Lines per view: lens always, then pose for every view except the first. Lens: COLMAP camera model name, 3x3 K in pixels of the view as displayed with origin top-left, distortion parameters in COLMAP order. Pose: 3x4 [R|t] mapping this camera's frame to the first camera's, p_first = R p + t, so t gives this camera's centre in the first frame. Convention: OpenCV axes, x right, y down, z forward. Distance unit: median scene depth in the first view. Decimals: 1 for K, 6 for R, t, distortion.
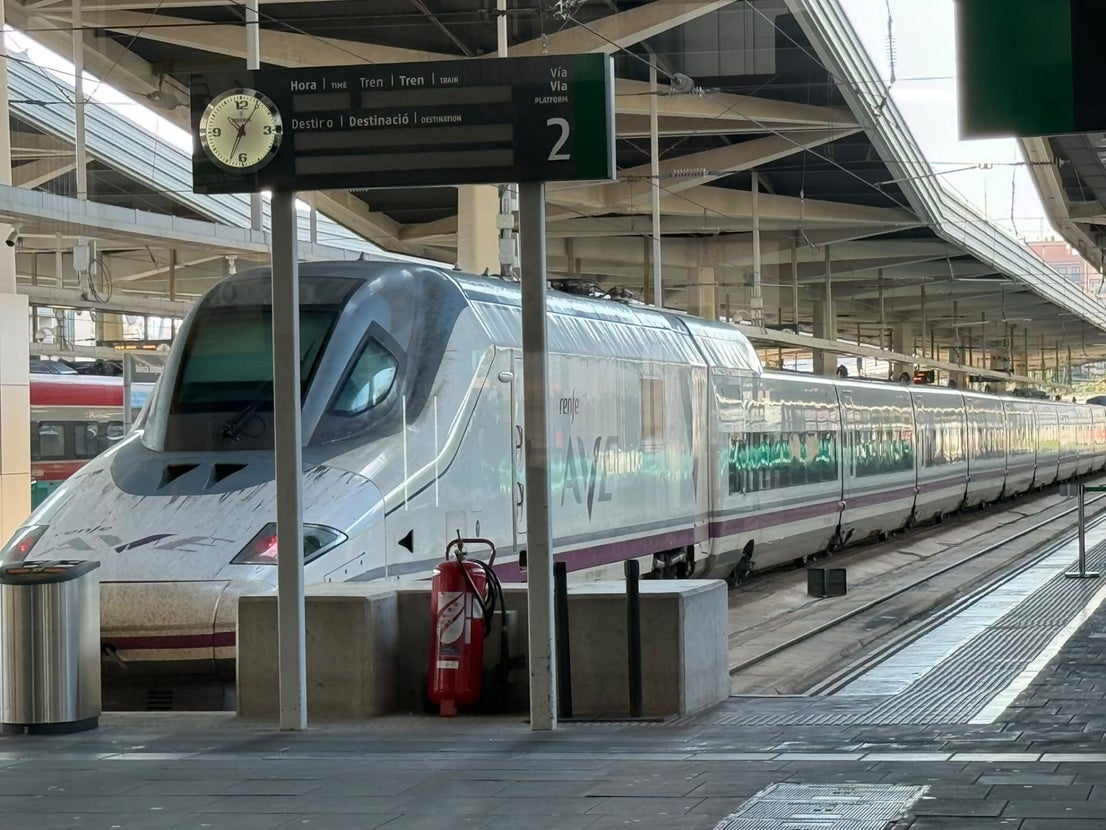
lens RADIAL K [[3403.7, 0, 552.5], [0, 3403.7, 414.9], [0, 0, 1]] dist [0.171518, 0.000000]
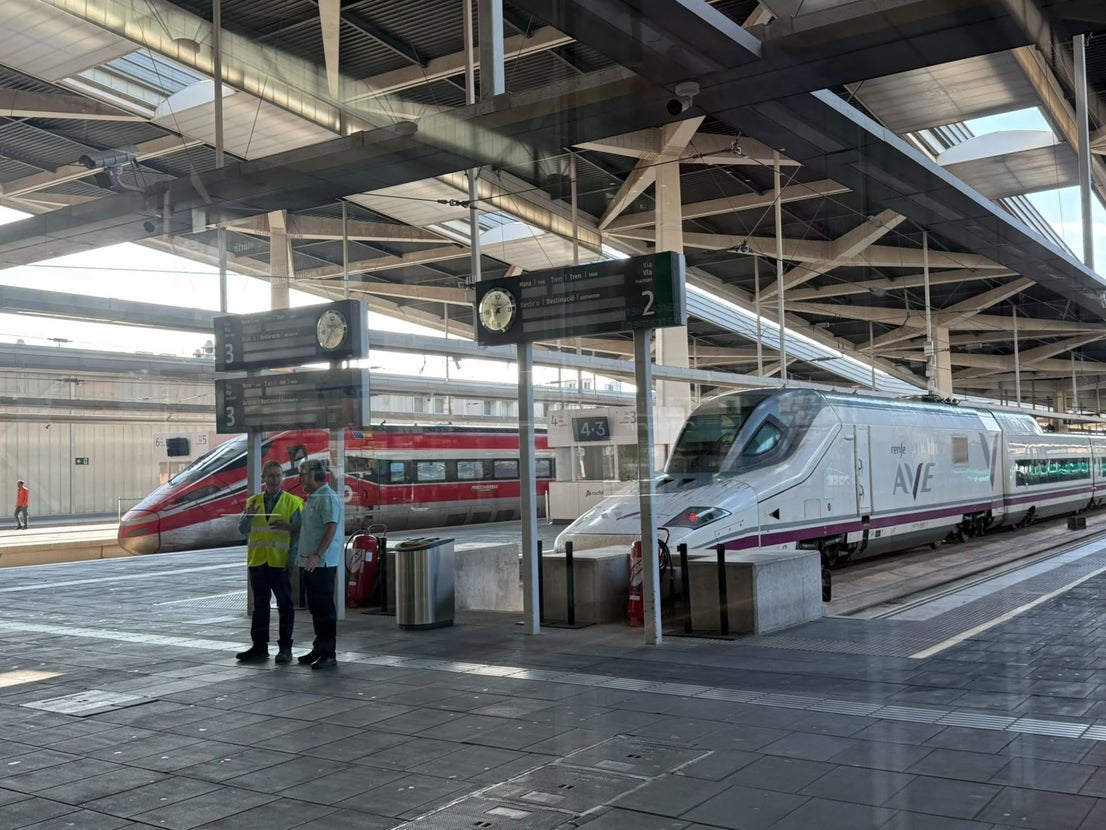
lens RADIAL K [[1121.4, 0, 565.9], [0, 1121.4, 398.4], [0, 0, 1]] dist [0.073585, 0.000000]
pose [[0.922405, -0.030259, -0.385036, 0.105559], [0.011985, 0.998689, -0.049774, -0.002444], [0.386037, 0.041297, 0.921559, 0.265395]]
